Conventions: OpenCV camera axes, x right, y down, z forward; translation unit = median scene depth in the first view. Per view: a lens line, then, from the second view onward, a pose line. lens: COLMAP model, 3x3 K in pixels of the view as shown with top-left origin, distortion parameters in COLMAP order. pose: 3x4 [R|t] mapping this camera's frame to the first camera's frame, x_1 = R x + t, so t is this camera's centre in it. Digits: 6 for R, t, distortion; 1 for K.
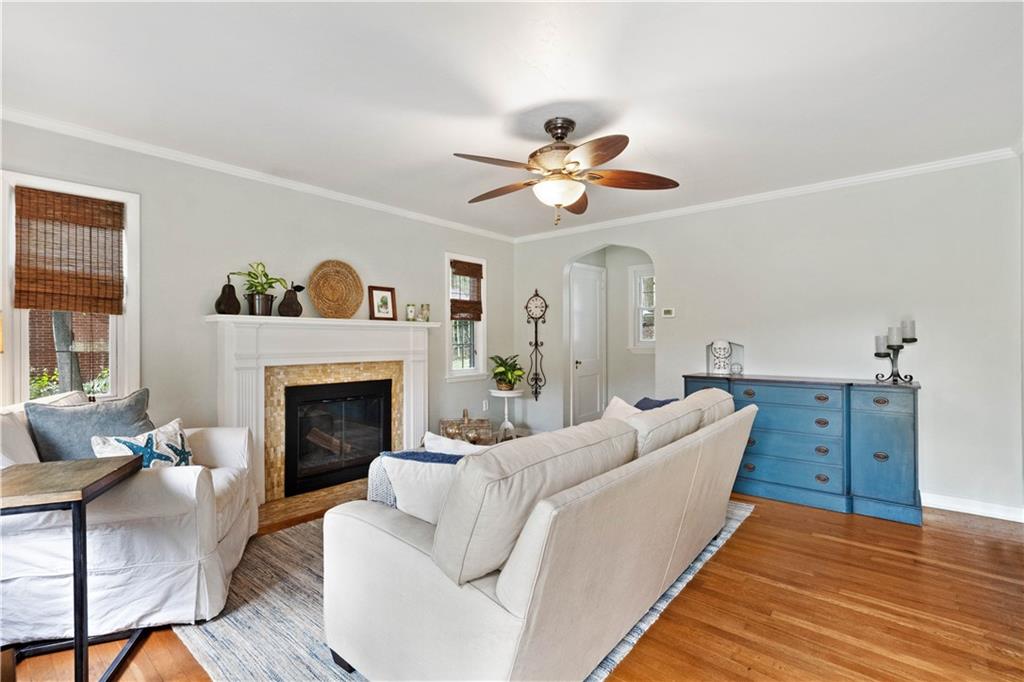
lens RADIAL K [[464.1, 0, 511.0], [0, 464.1, 339.7], [0, 0, 1]] dist [-0.000430, 0.000214]
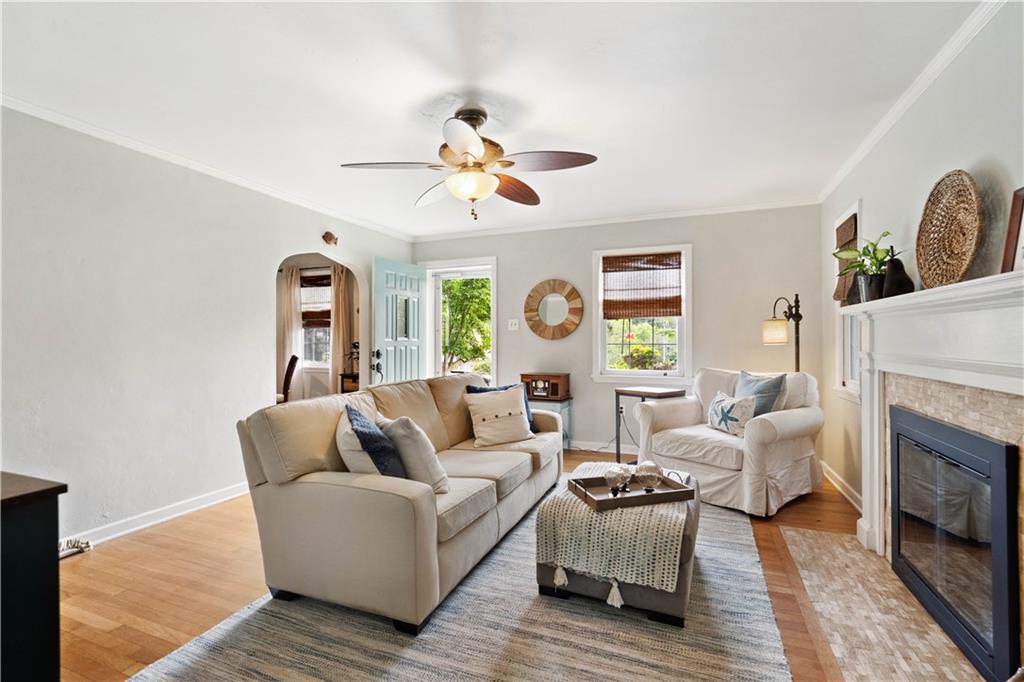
lens RADIAL K [[464.1, 0, 512.1], [0, 464.1, 340.0], [0, 0, 1]] dist [-0.000430, 0.000214]
pose [[-0.948521, 0.007932, -0.316615, 0.217207], [0.007354, 0.999968, 0.003020, 0.001744], [0.316629, 0.000537, -0.948549, 1.274286]]
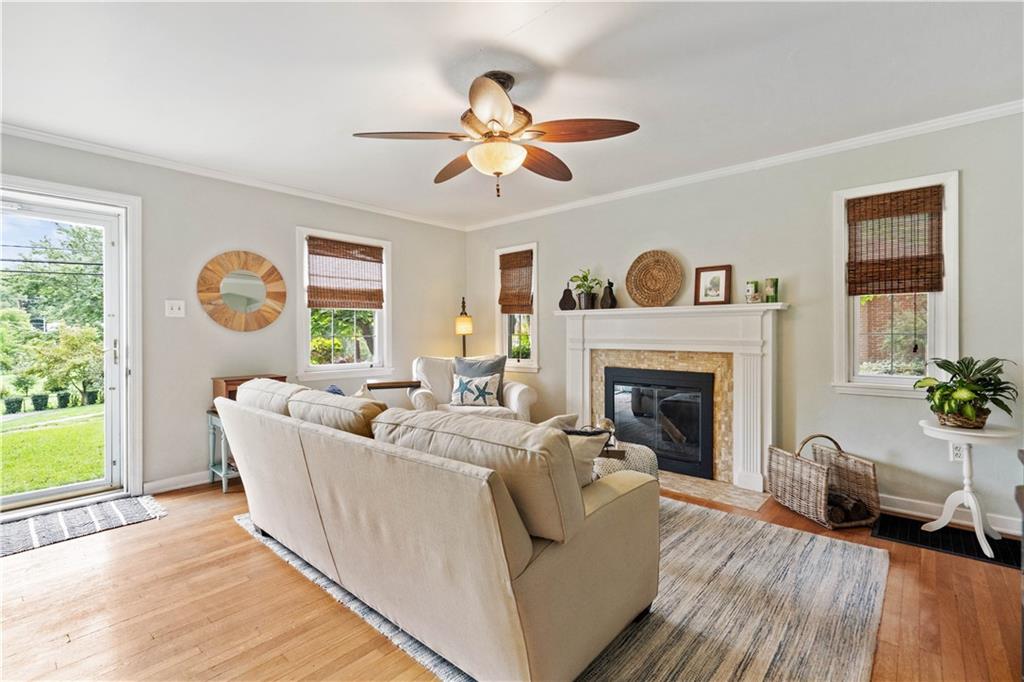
lens RADIAL K [[464.1, 0, 508.9], [0, 464.1, 334.2], [0, 0, 1]] dist [-0.000430, 0.000214]
pose [[-0.031430, 0.008151, -0.999473, 0.640259], [0.003668, 0.999961, 0.008040, 0.004863], [0.999499, -0.003413, -0.031459, 0.684990]]
